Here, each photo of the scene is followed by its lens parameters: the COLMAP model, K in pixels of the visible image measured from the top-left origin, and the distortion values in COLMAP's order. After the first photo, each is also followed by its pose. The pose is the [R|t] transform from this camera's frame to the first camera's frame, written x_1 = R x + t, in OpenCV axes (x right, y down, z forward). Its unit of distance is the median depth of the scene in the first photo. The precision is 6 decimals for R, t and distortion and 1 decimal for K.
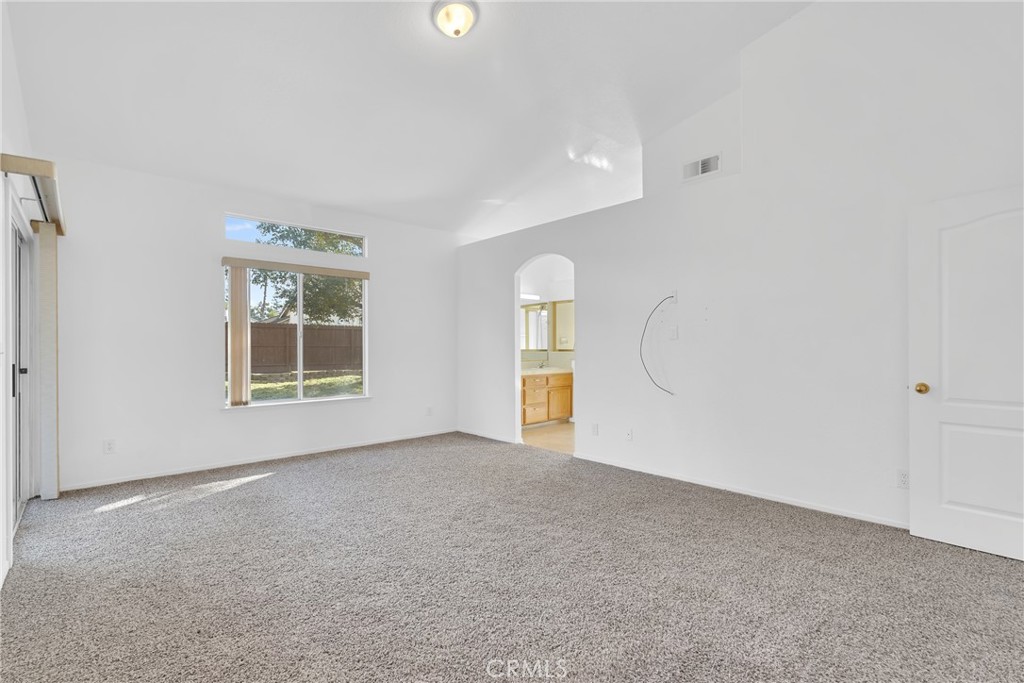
lens RADIAL K [[471.0, 0, 506.1], [0, 471.0, 340.3], [0, 0, 1]] dist [-0.001441, -0.000173]
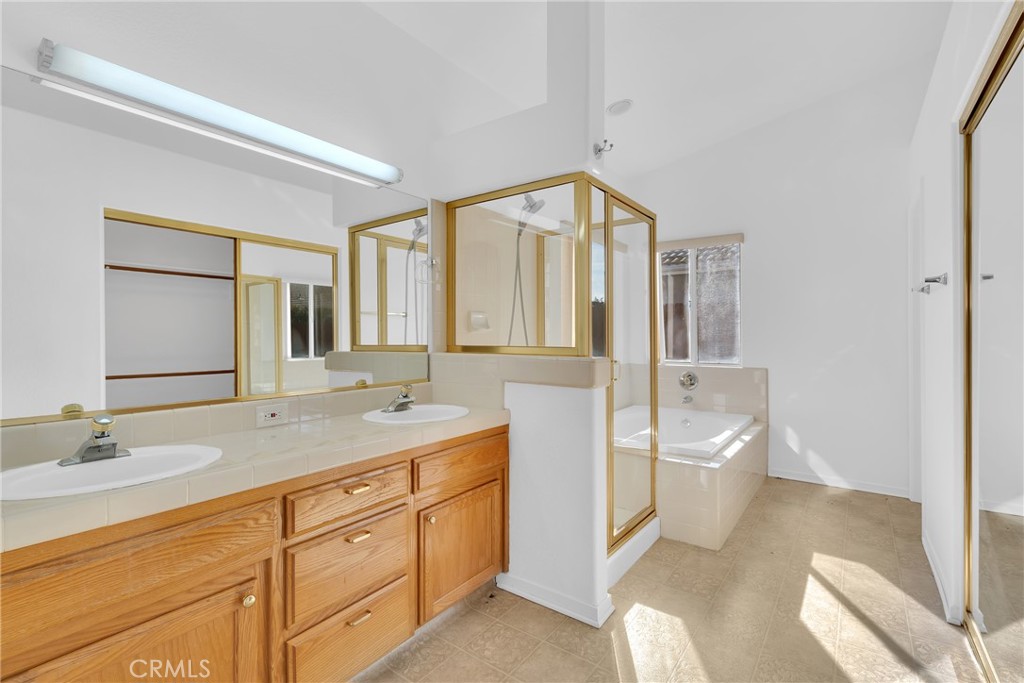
lens RADIAL K [[471.0, 0, 506.1], [0, 471.0, 340.3], [0, 0, 1]] dist [-0.001441, -0.000173]
pose [[0.981496, -0.000719, 0.191479, 0.081538], [-0.001645, 0.999924, 0.012187, 0.011791], [-0.191473, -0.012277, 0.981421, 0.699141]]
